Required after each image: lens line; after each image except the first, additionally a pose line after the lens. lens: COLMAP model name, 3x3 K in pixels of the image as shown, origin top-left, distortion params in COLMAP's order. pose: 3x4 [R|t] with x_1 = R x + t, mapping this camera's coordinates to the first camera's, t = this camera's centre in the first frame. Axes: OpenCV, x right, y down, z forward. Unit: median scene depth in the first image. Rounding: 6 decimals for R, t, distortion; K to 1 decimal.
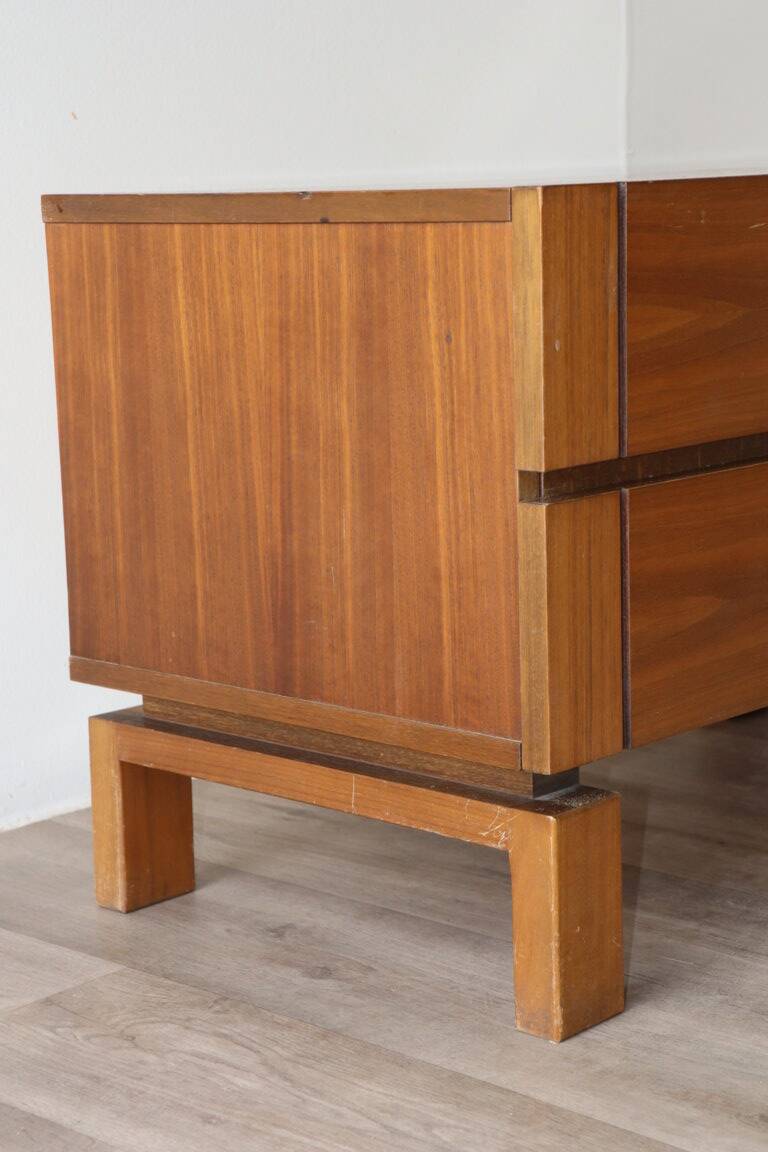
lens RADIAL K [[2476.9, 0, 366.7], [0, 2476.9, 578.7], [0, 0, 1]] dist [0.225402, -0.052546]
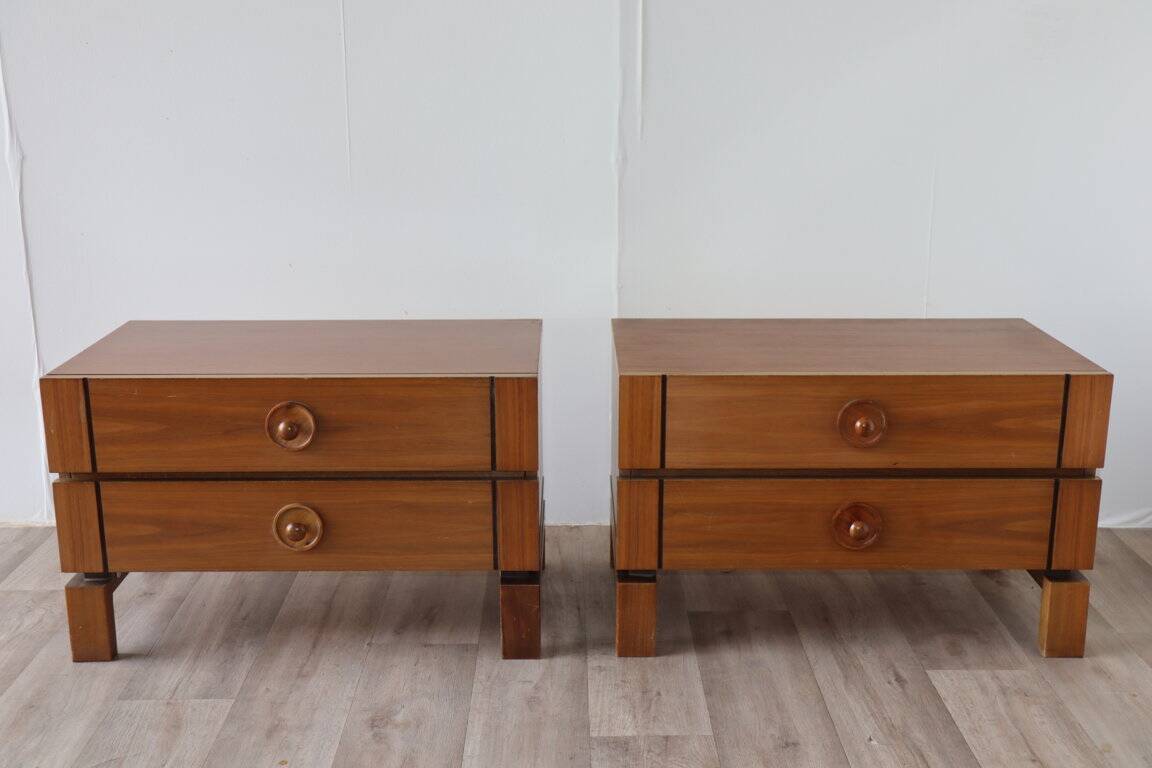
lens RADIAL K [[1317.5, 0, 576.0], [0, 1317.5, 384.0], [0, 0, 1]] dist [-0.019681, 0.276925]
pose [[0.704436, 0.216052, -0.676086, 1.454033], [-0.144944, 0.976261, 0.160954, -0.458951], [0.694810, -0.015387, 0.719029, 0.307333]]
